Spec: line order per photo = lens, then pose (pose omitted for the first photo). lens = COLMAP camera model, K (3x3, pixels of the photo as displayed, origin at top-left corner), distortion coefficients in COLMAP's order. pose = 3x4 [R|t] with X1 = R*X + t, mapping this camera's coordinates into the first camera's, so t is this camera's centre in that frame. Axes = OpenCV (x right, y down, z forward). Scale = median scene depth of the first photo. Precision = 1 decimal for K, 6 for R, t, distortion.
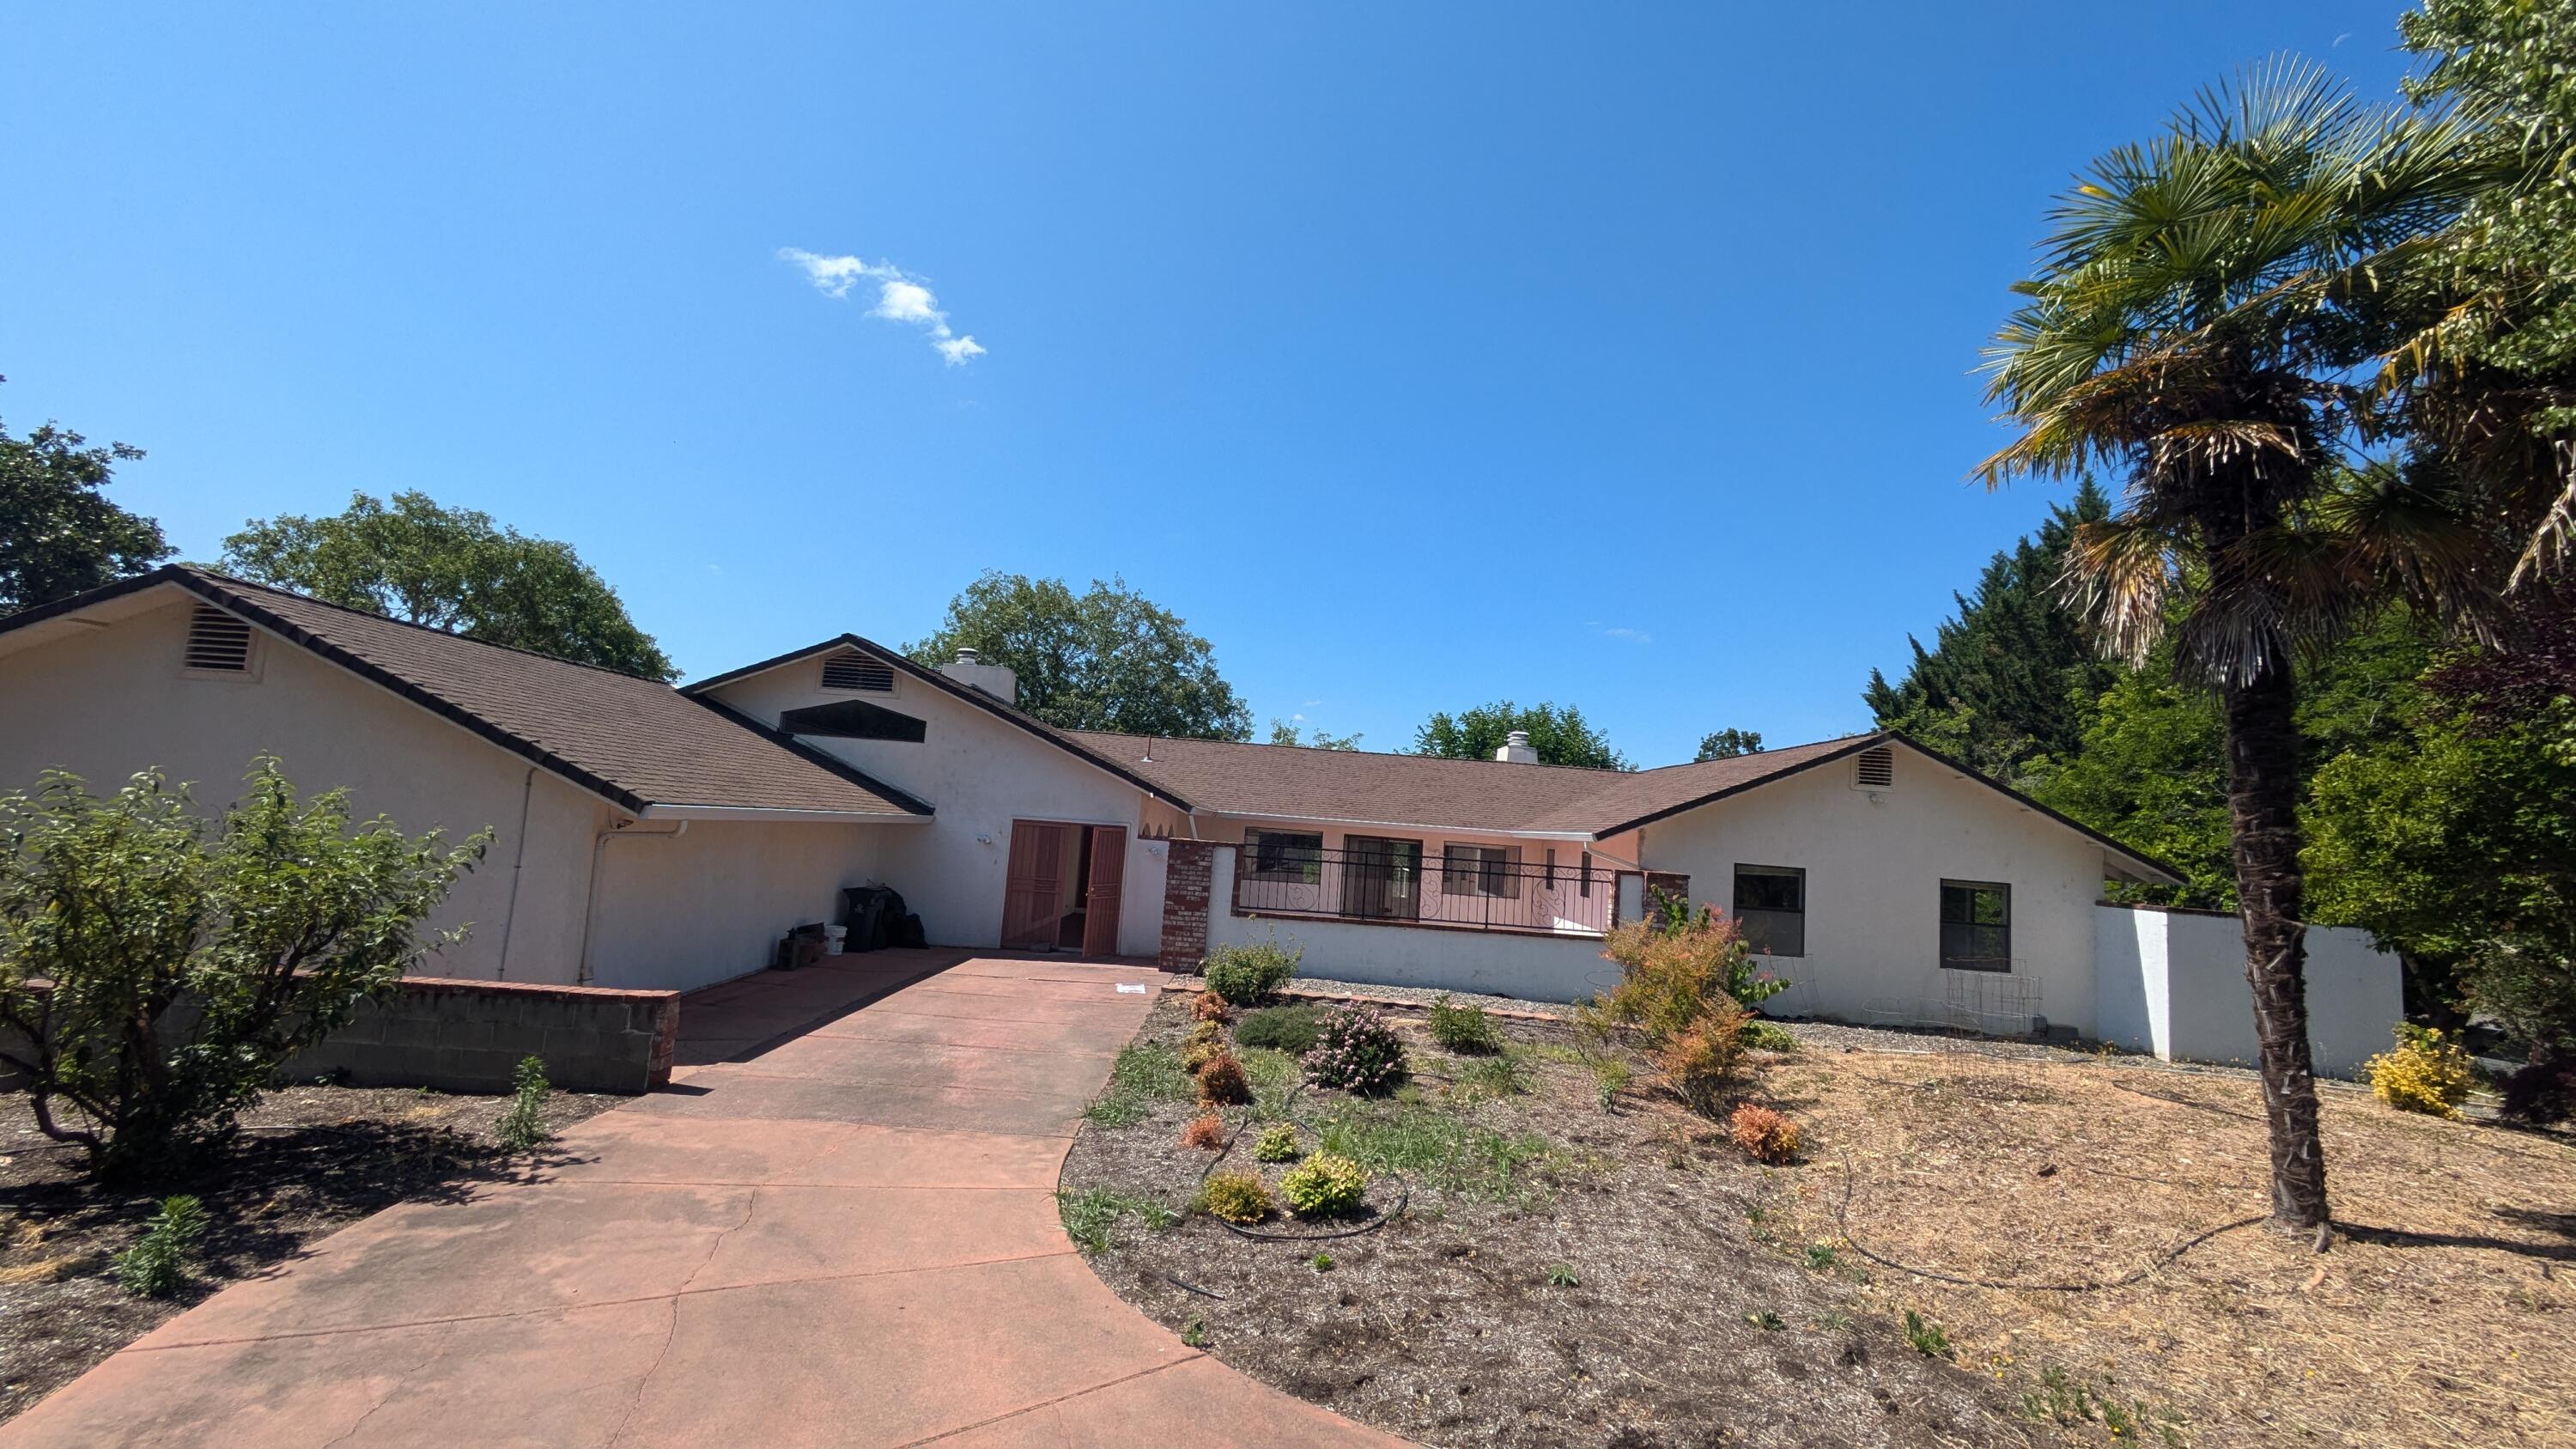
lens RADIAL K [[1003.8, 0, 1289.6], [0, 1003.8, 707.5], [0, 0, 1]] dist [-0.000606, 0.001209]
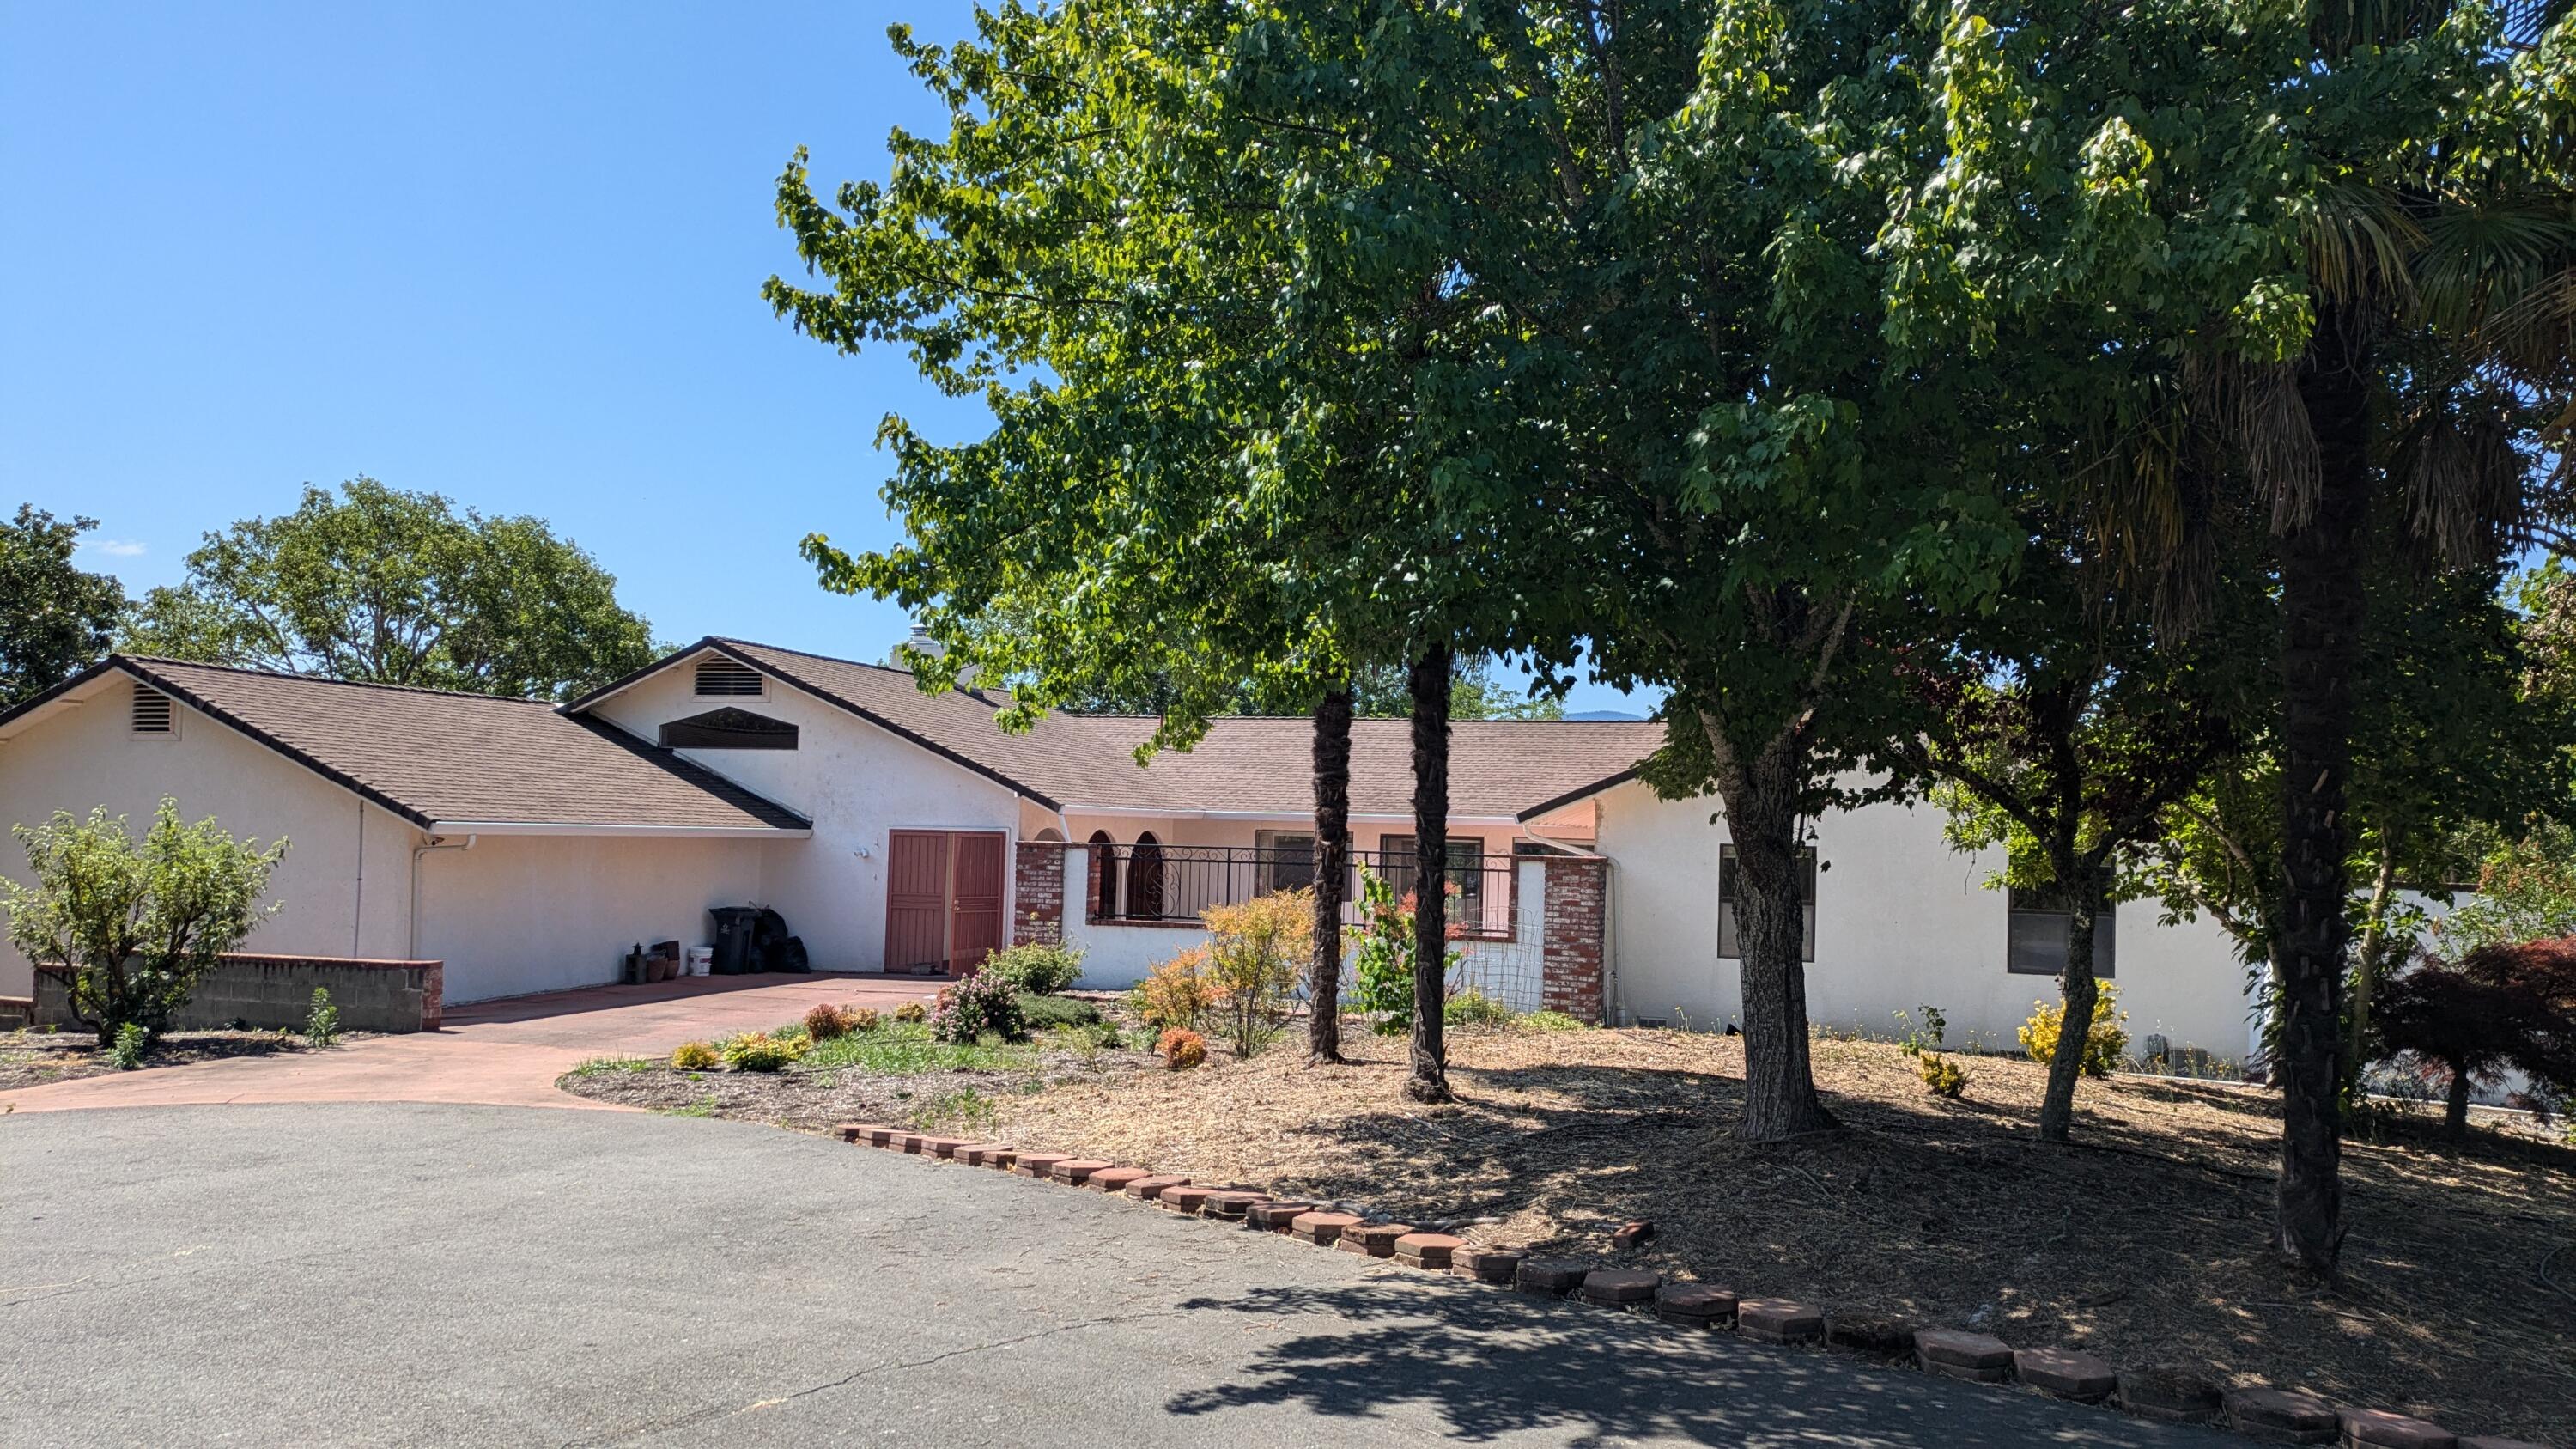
lens RADIAL K [[1785.7, 0, 1290.4], [0, 1785.7, 725.6], [0, 0, 1]] dist [0.005507, -0.001085]
pose [[0.957719, -0.062351, -0.280867, 0.569944], [0.075124, 0.996562, 0.034932, -0.010667], [0.277724, -0.054555, 0.959111, -0.462265]]
